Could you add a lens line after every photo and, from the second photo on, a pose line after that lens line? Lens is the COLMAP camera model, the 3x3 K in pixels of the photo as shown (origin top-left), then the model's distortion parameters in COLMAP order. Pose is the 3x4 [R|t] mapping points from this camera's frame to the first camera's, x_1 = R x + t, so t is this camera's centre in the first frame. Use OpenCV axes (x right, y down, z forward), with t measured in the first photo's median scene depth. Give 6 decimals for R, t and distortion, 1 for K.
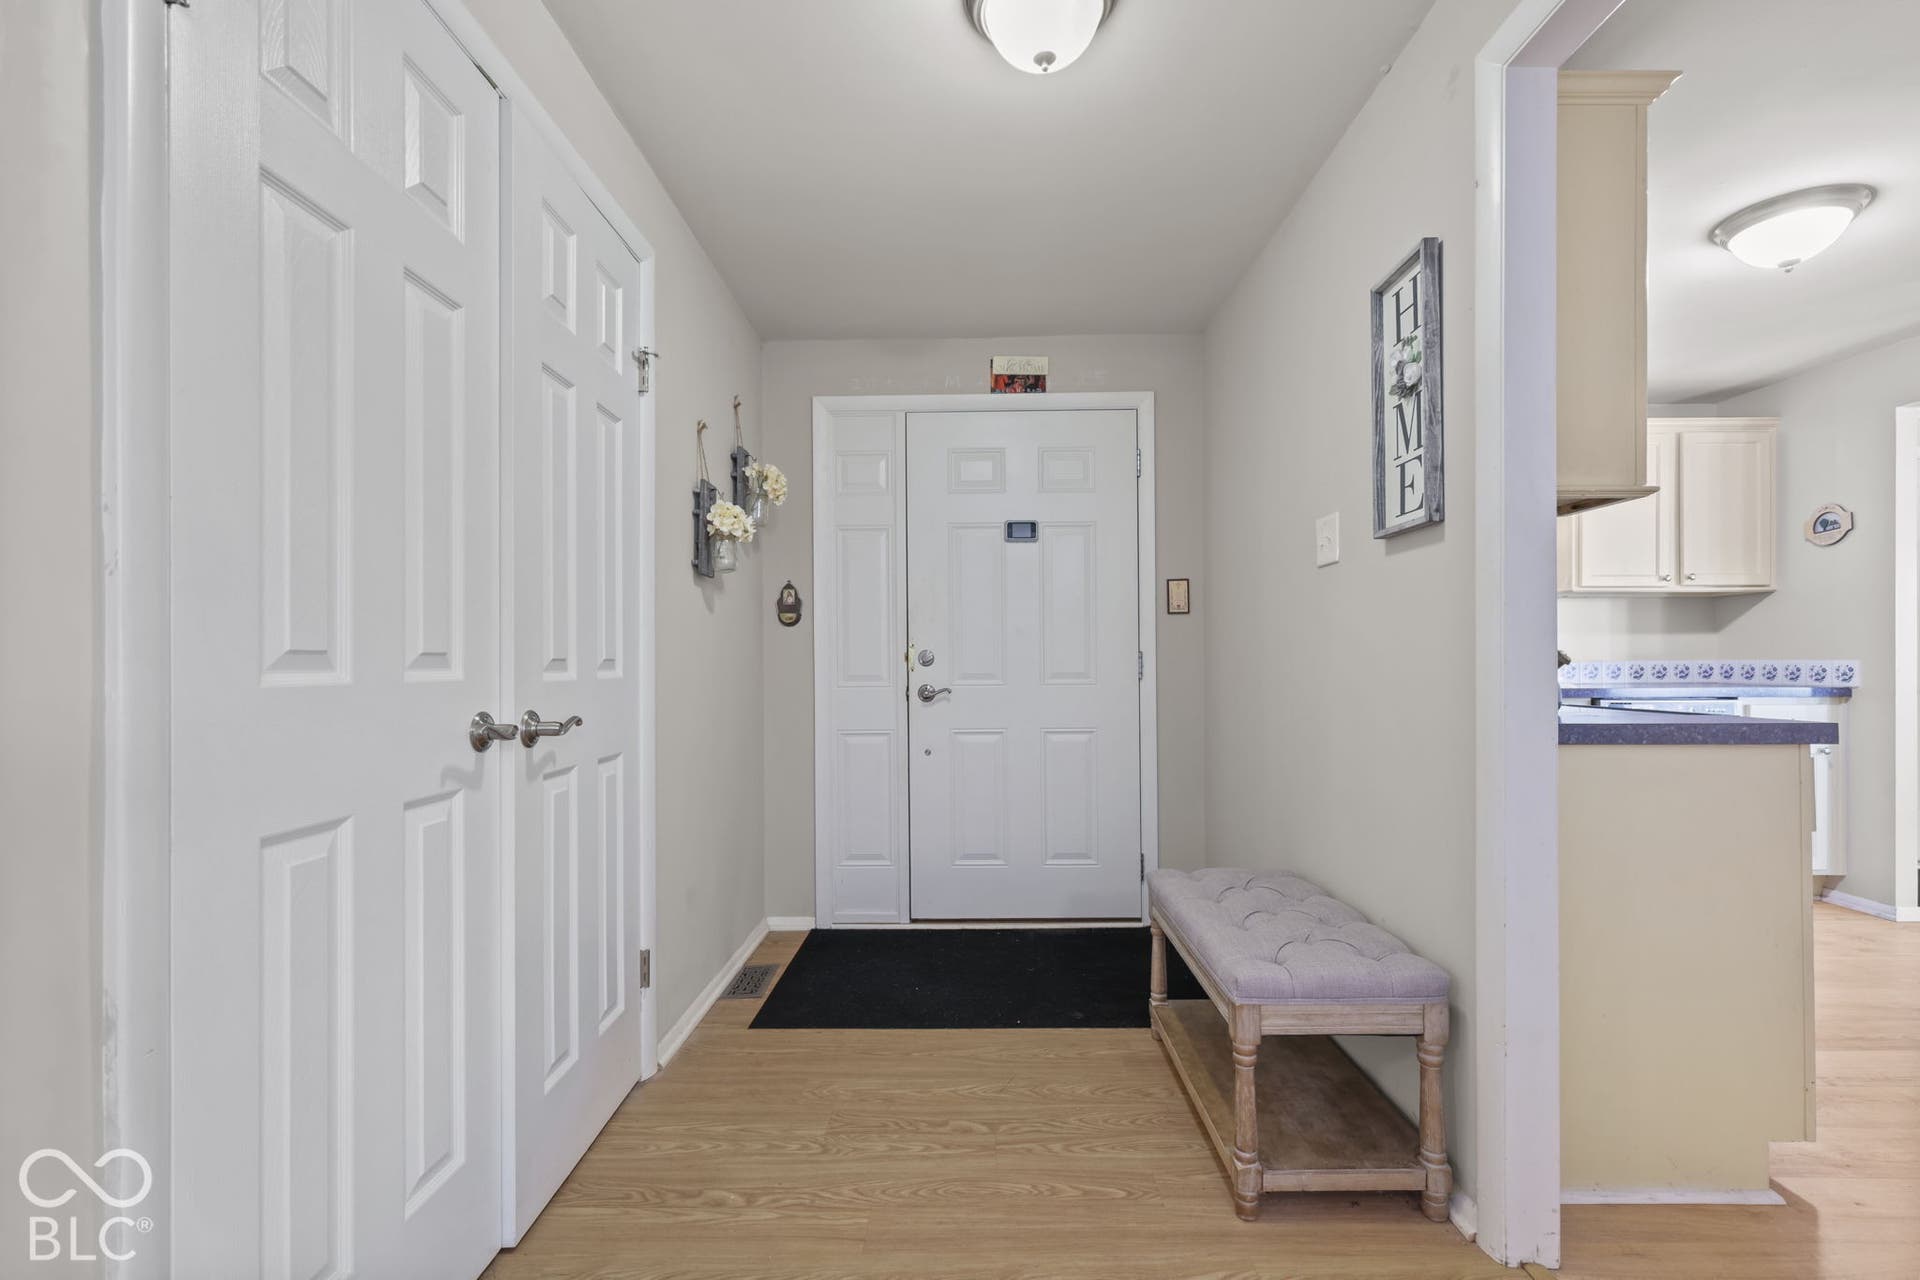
lens RADIAL K [[828.0, 0, 966.4], [0, 828.0, 661.4], [0, 0, 1]] dist [-0.000449, -0.000285]
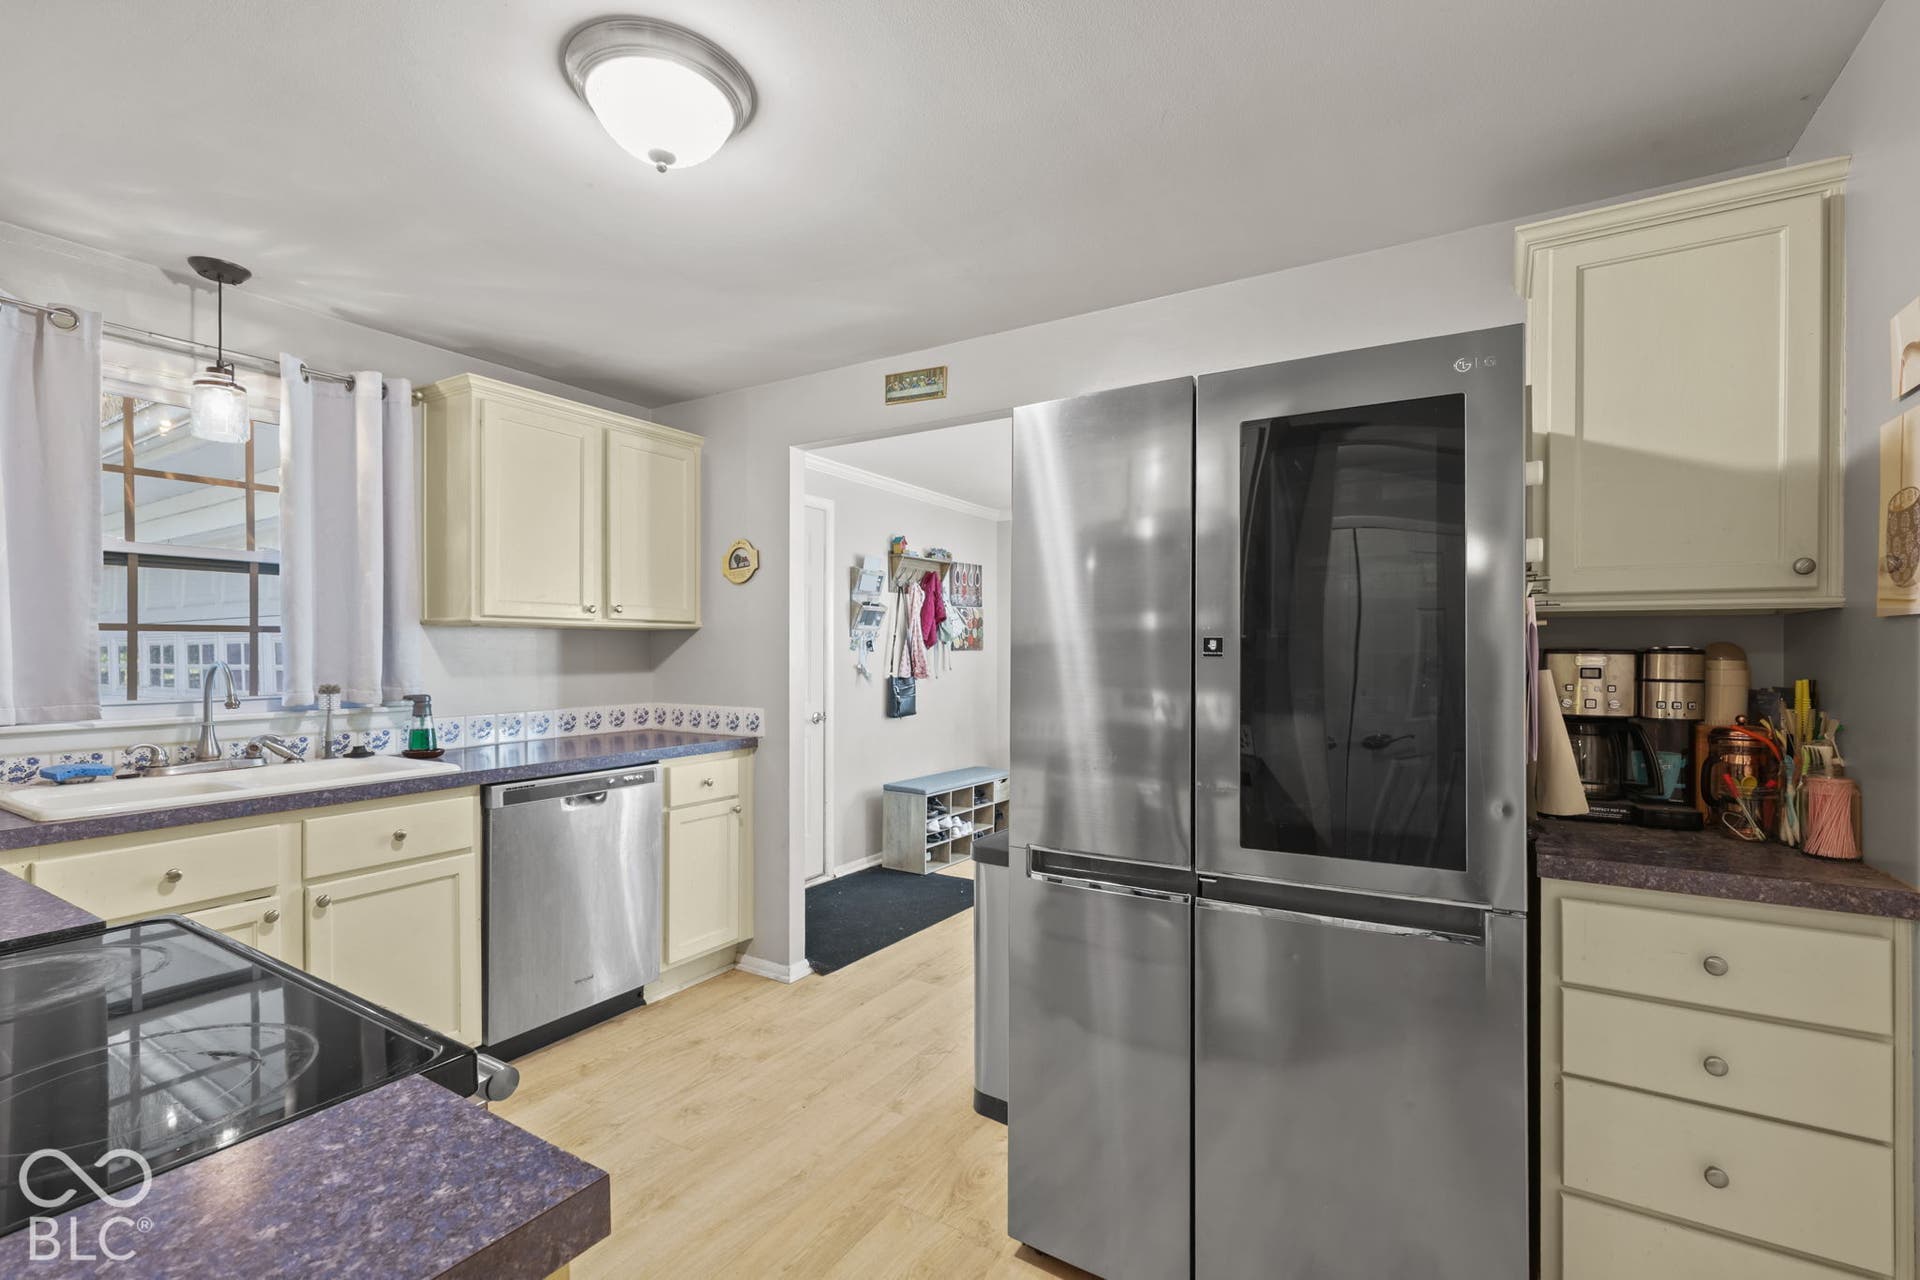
lens RADIAL K [[833.1, 0, 963.5], [0, 833.1, 650.4], [0, 0, 1]] dist [0.001492, -0.000023]
pose [[0.512406, 0.002457, 0.858740, 0.350240], [0.000127, 0.999996, -0.002936, -0.059481], [-0.858743, 0.001613, 0.512403, 0.292206]]
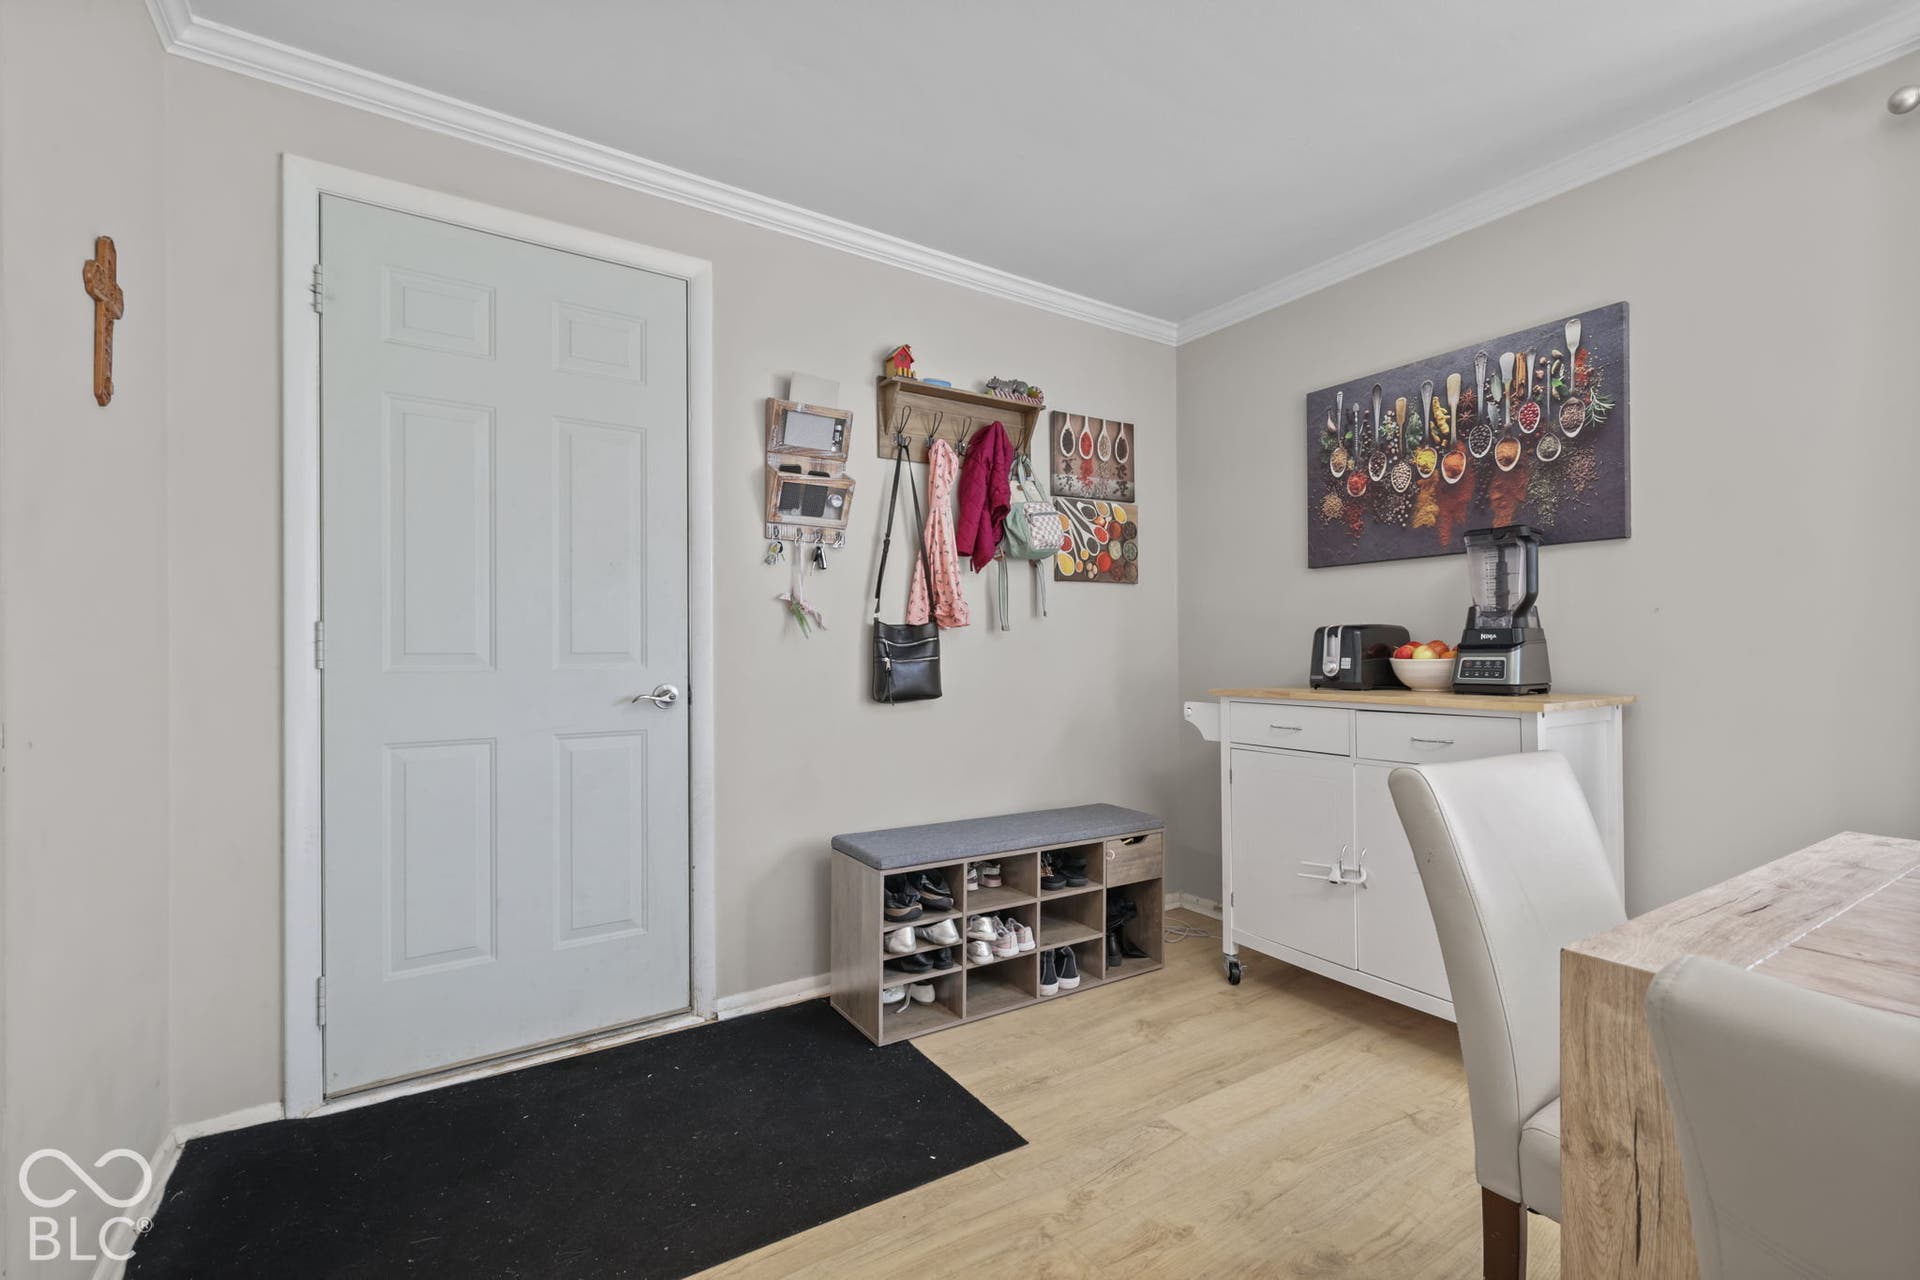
lens RADIAL K [[833.1, 0, 963.5], [0, 833.1, 650.4], [0, 0, 1]] dist [0.001492, -0.000023]
pose [[0.824393, -0.003703, 0.566005, 1.120832], [0.004943, 0.999988, -0.000657, 0.003764], [-0.565996, 0.003339, 0.824401, 0.480030]]
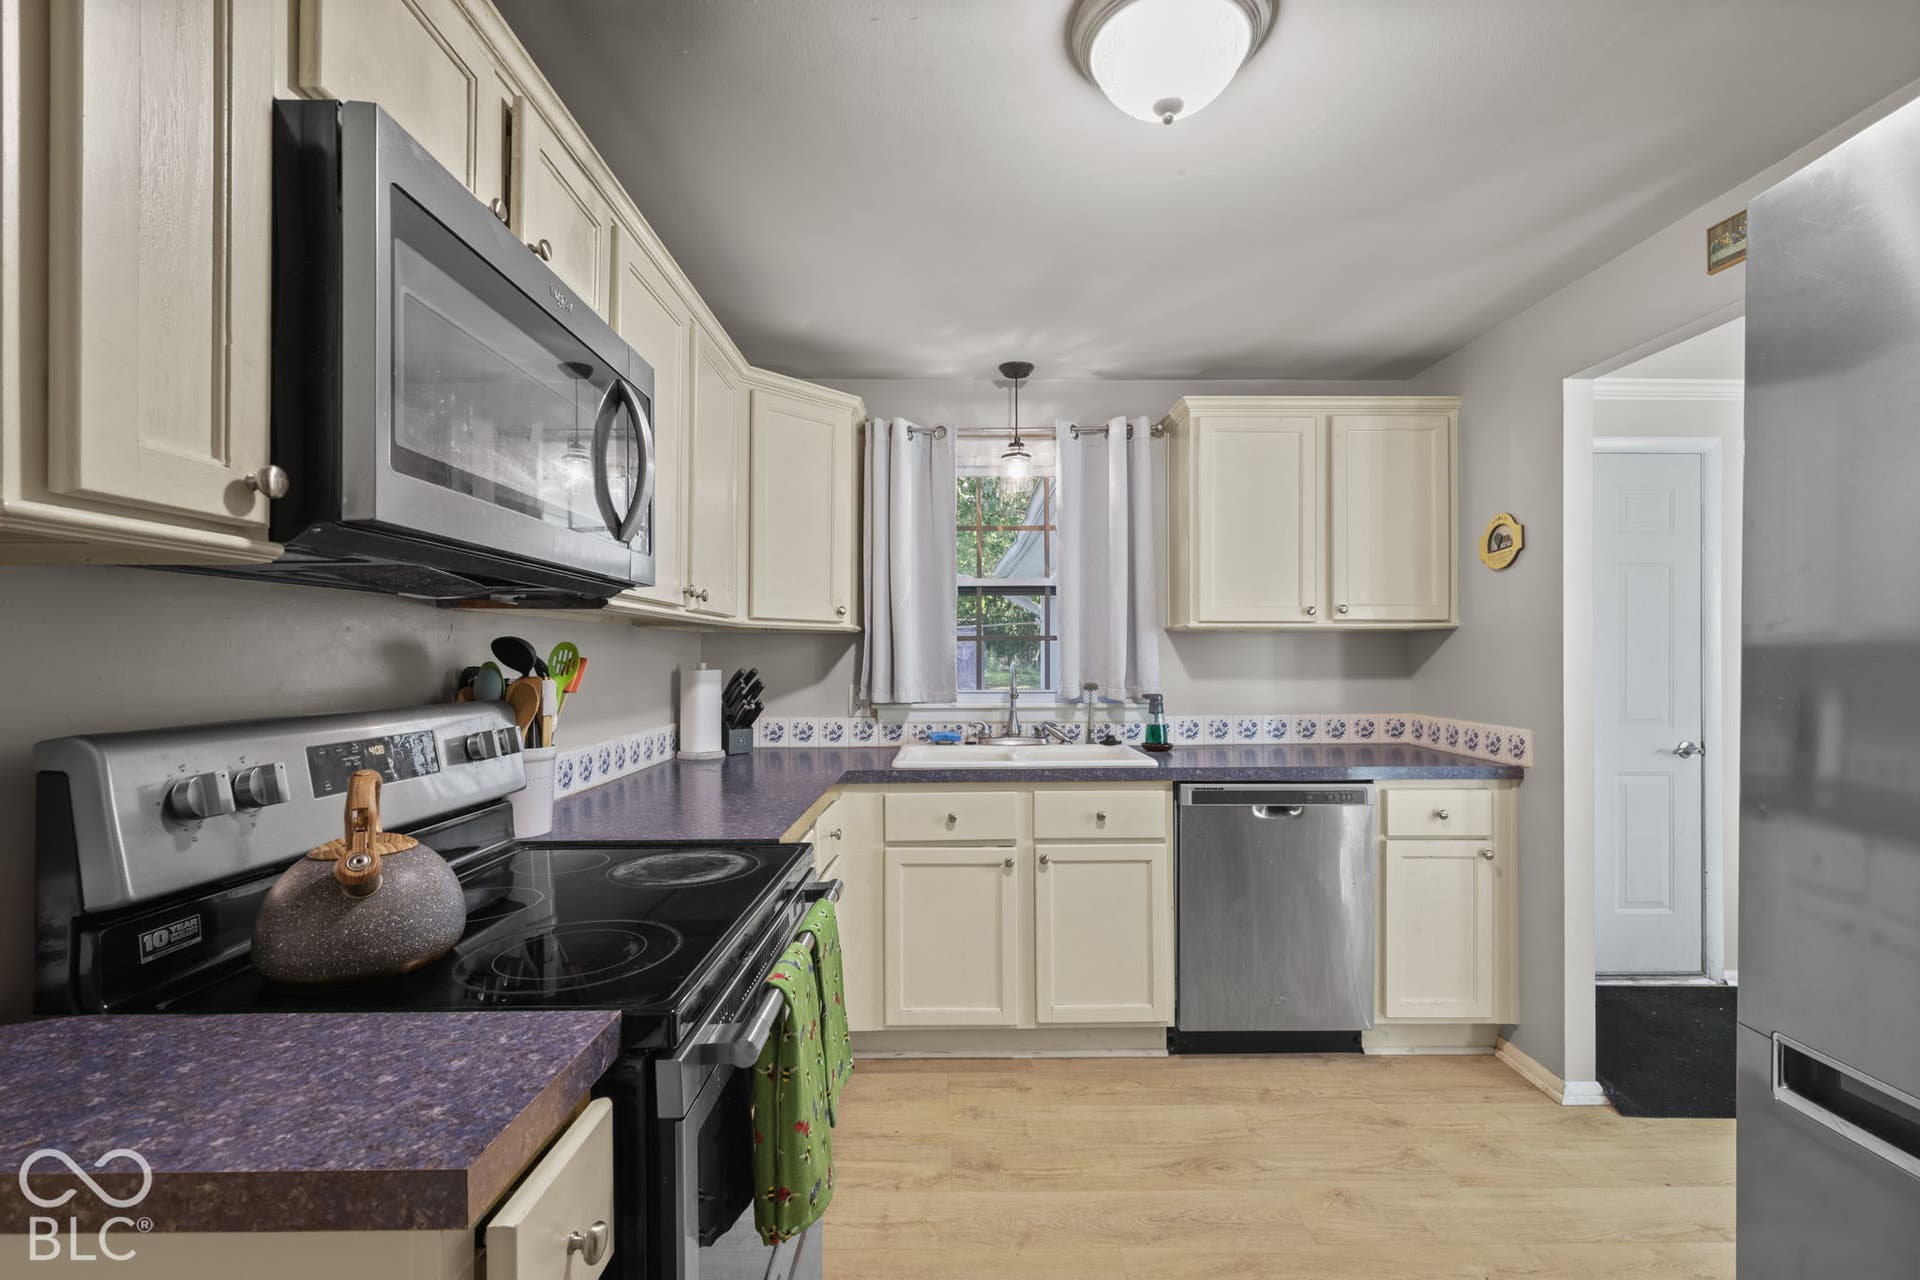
lens RADIAL K [[827.2, 0, 981.4], [0, 827.2, 649.1], [0, 0, 1]] dist [-0.000526, -0.000159]
pose [[0.999558, 0.001242, 0.029694, 0.532425], [-0.001040, 0.999976, -0.006822, -0.061193], [-0.029702, 0.006788, 0.999536, 0.268278]]
